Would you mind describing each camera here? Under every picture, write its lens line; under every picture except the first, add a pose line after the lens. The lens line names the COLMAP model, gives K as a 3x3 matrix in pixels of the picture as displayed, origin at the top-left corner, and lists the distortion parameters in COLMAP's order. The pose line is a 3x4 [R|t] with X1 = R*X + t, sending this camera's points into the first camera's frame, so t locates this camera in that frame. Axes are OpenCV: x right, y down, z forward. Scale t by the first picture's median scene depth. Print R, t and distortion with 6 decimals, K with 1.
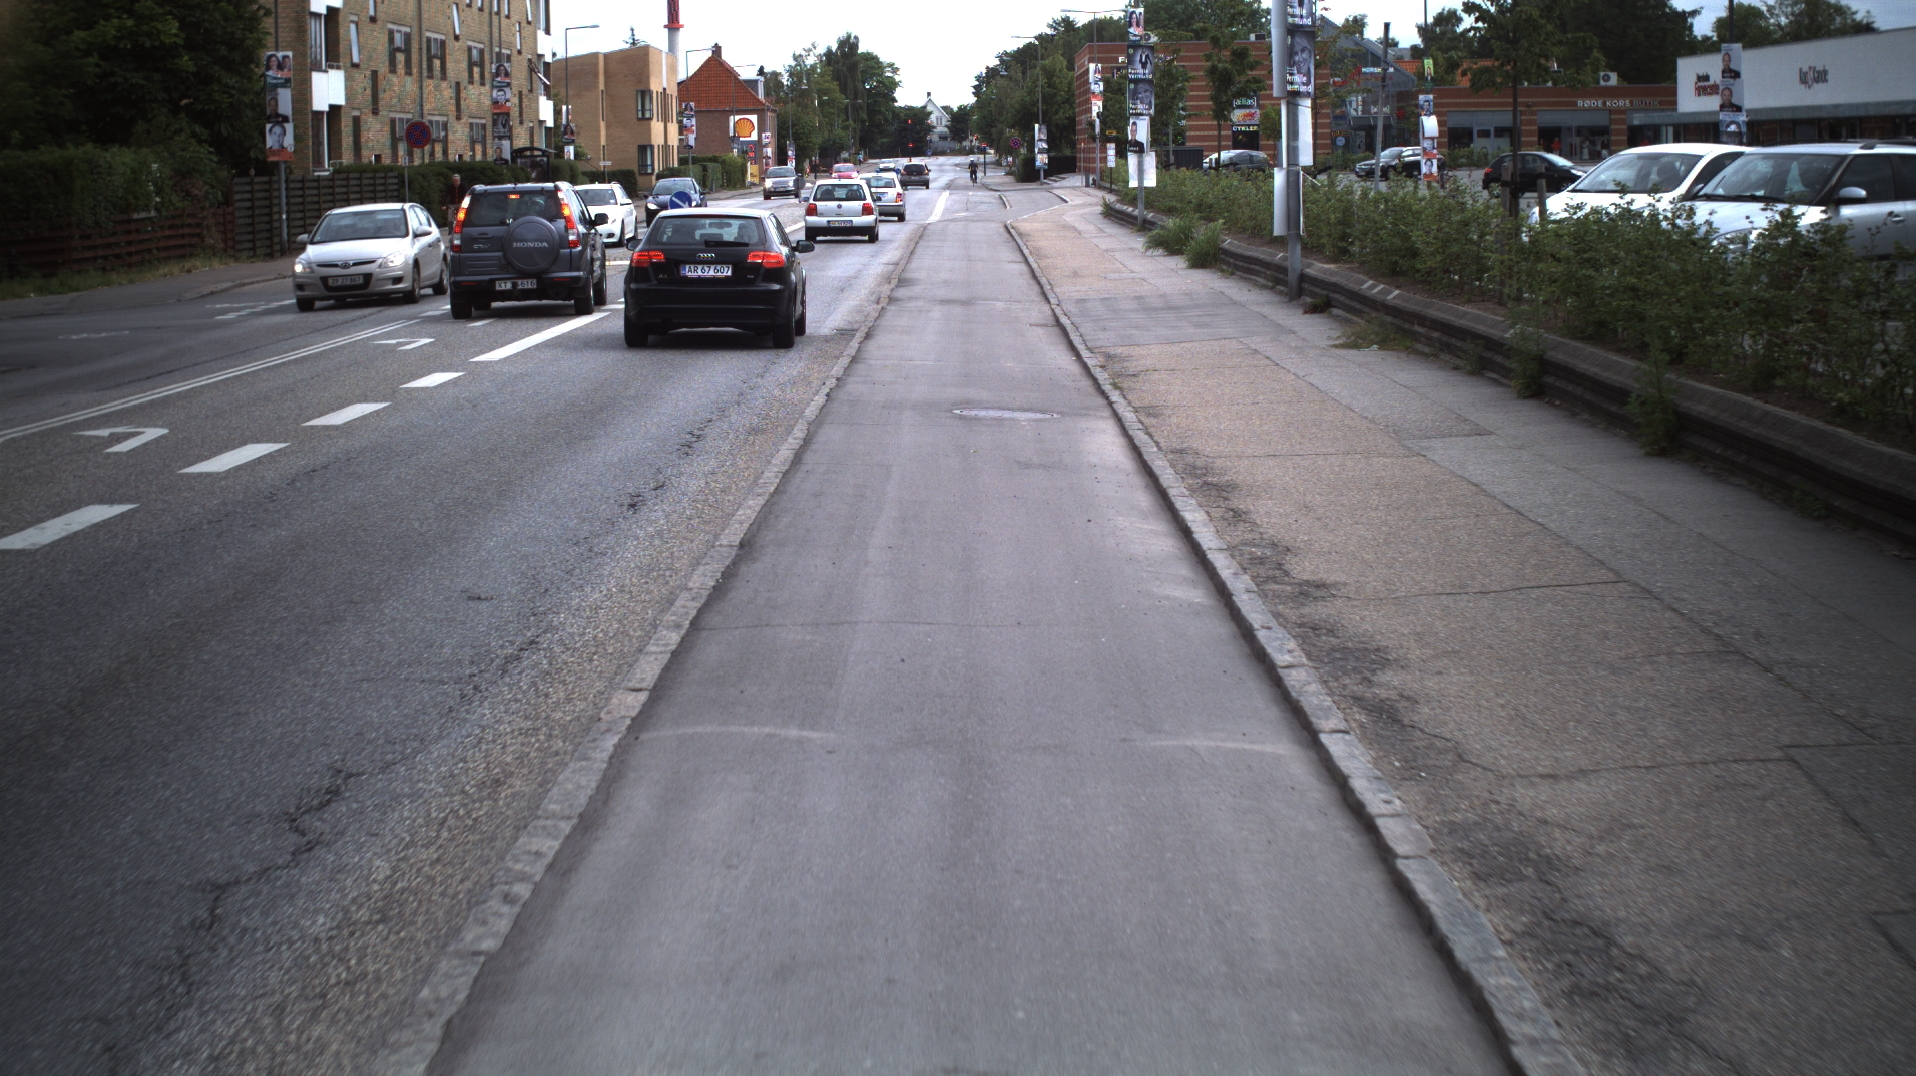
lens RADIAL K [[3561.4, 0, 958.0], [0, 3561.4, 538.0], [0, 0, 1]] dist [-0.305726, 0.428017]
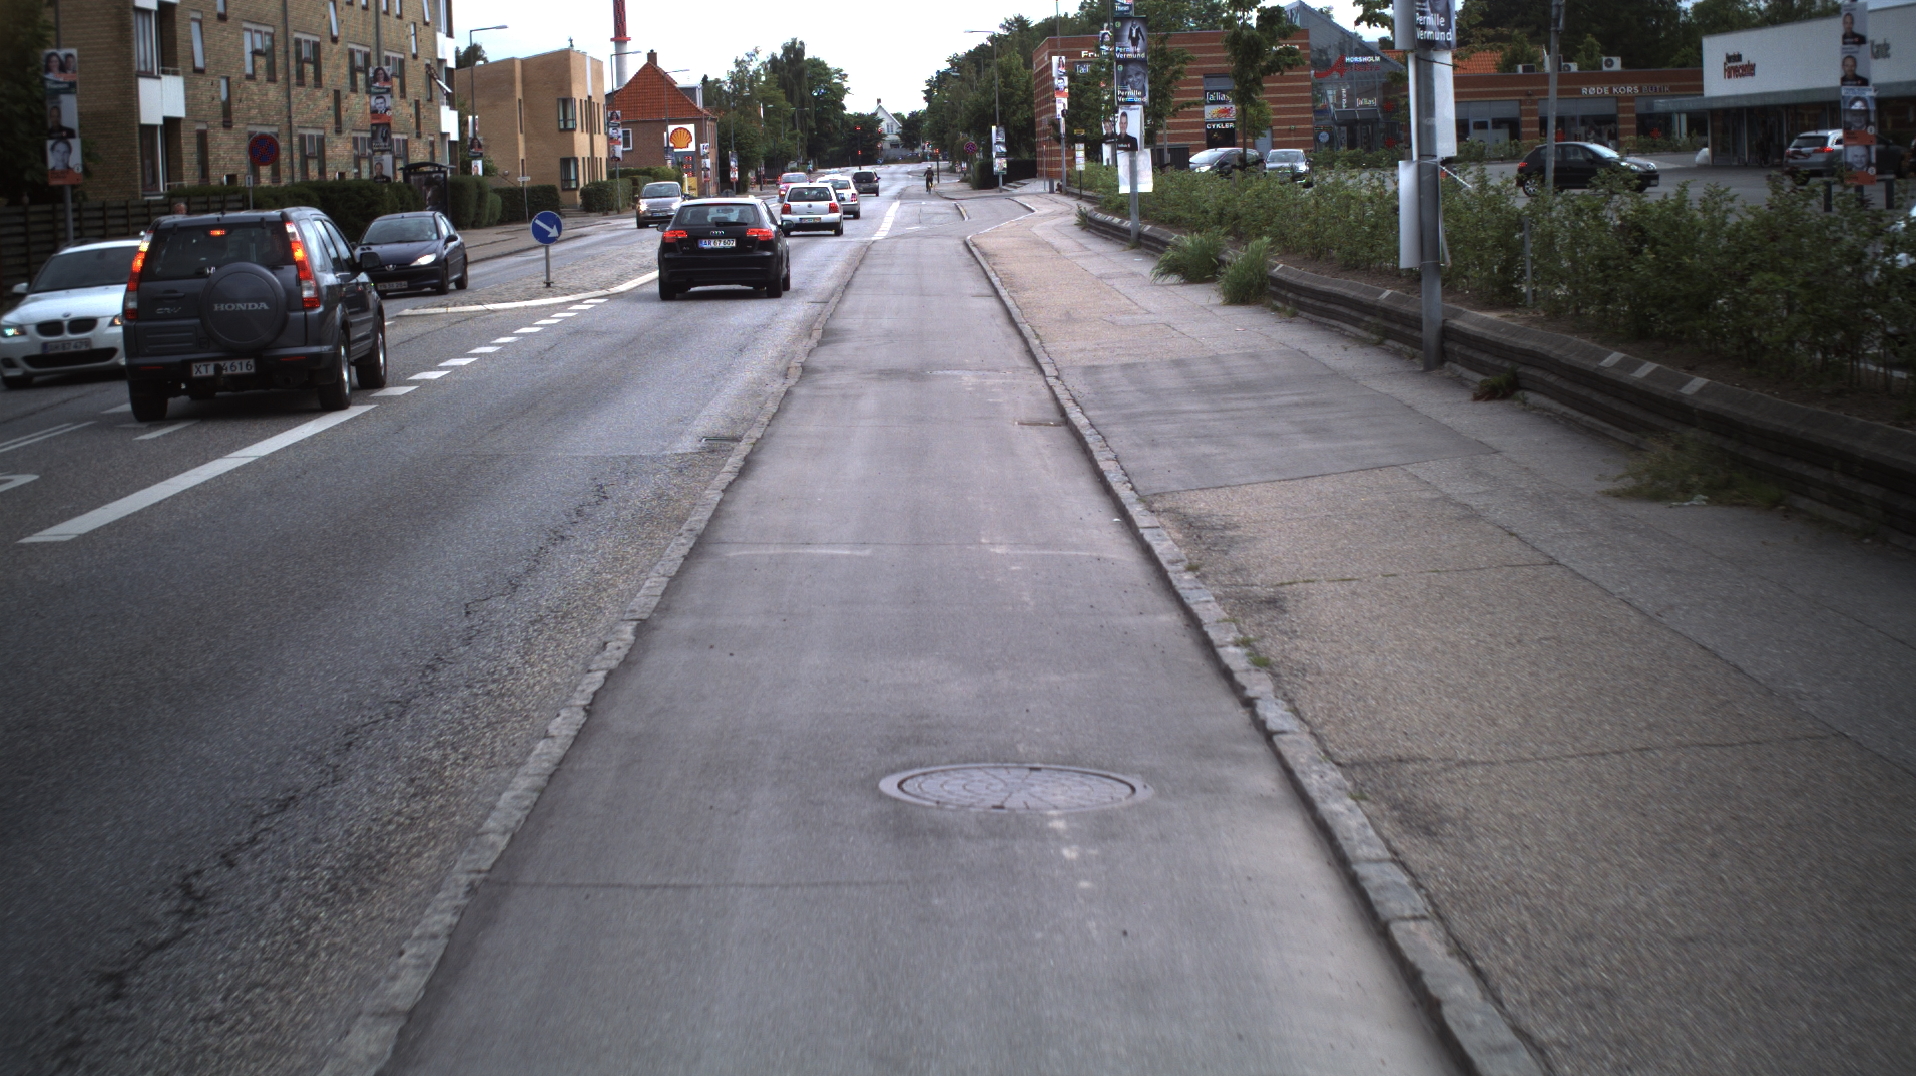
lens RADIAL K [[3561.4, 0, 958.0], [0, 3561.4, 538.0], [0, 0, 1]] dist [-0.305726, 0.428017]
pose [[0.999691, -0.022312, 0.010952, 0.000890], [0.022335, 0.999748, -0.002024, -0.015631], [-0.010904, 0.002268, 0.999938, 0.153134]]
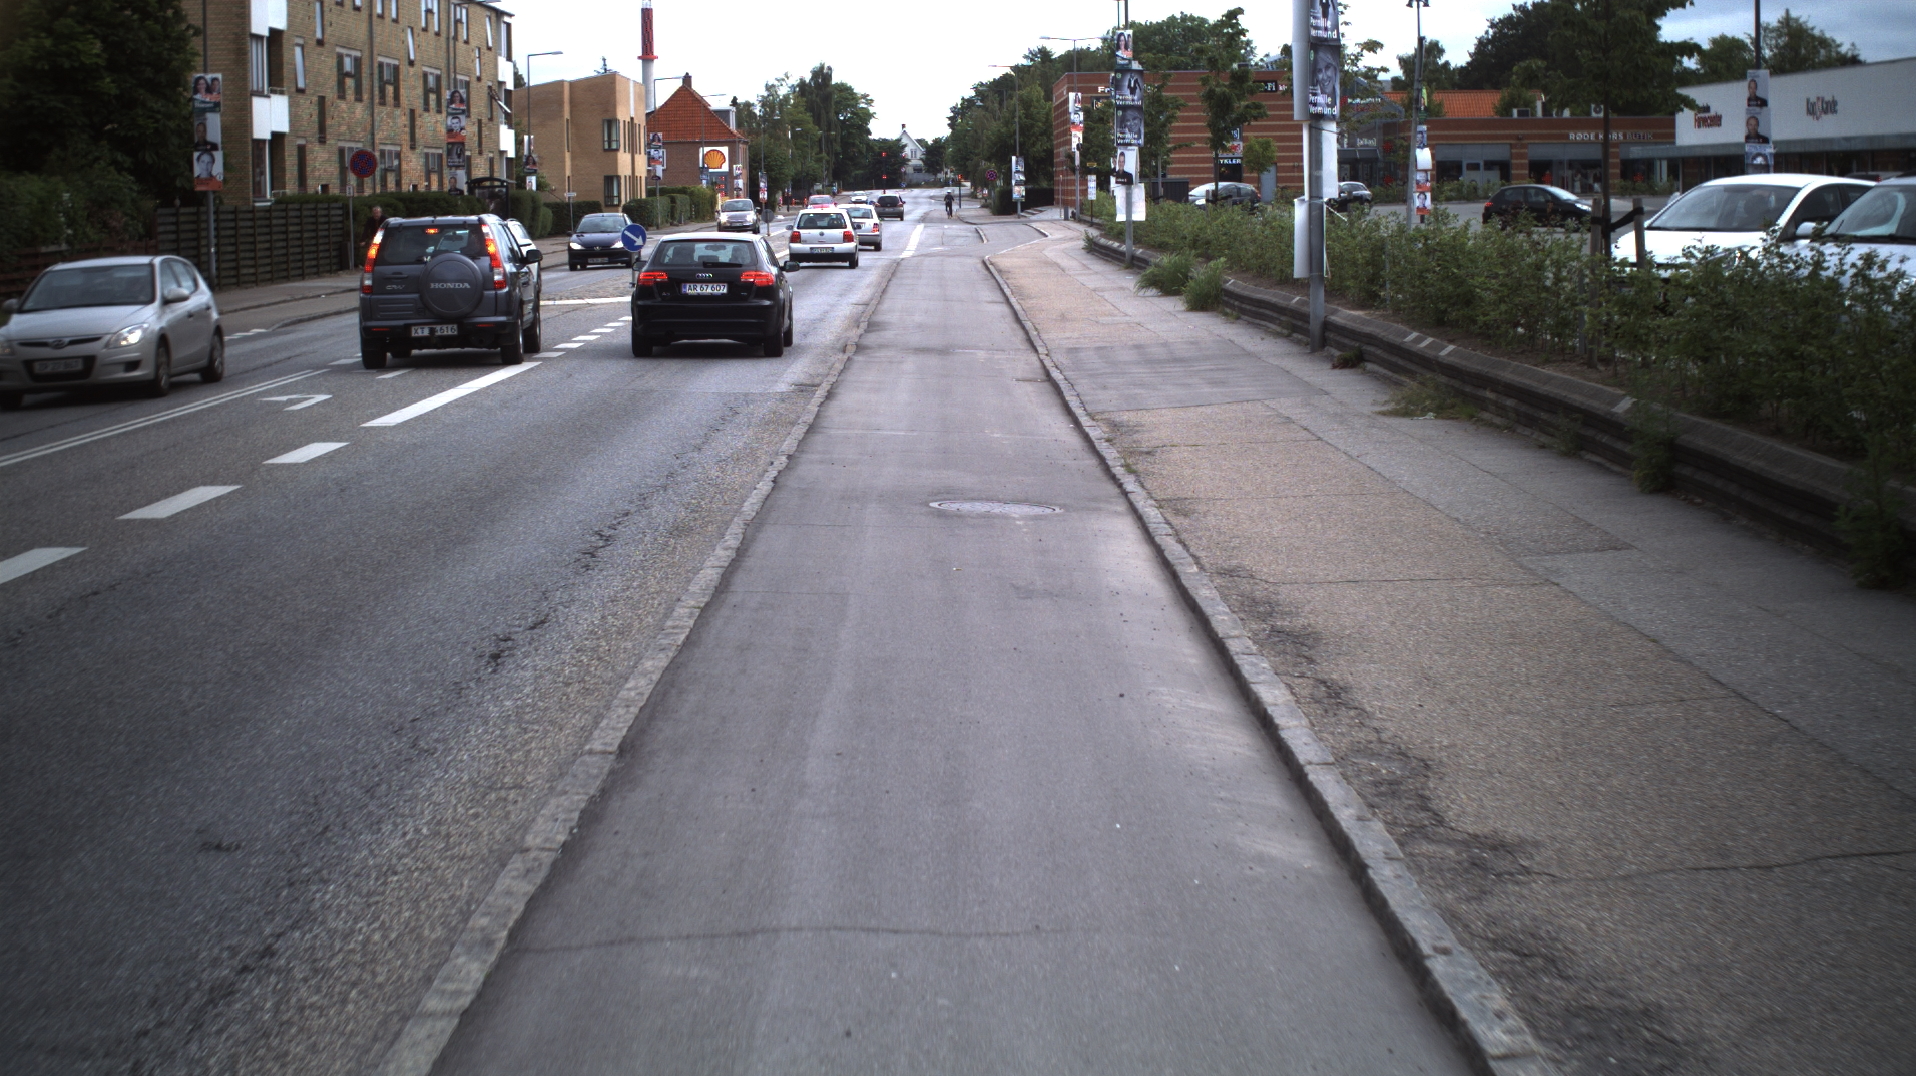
lens RADIAL K [[3561.4, 0, 958.0], [0, 3561.4, 538.0], [0, 0, 1]] dist [-0.305726, 0.428017]
pose [[0.999970, 0.002369, 0.007412, -0.000229], [-0.002302, 0.999956, -0.009117, -0.005250], [-0.007433, 0.009100, 0.999931, 0.050733]]
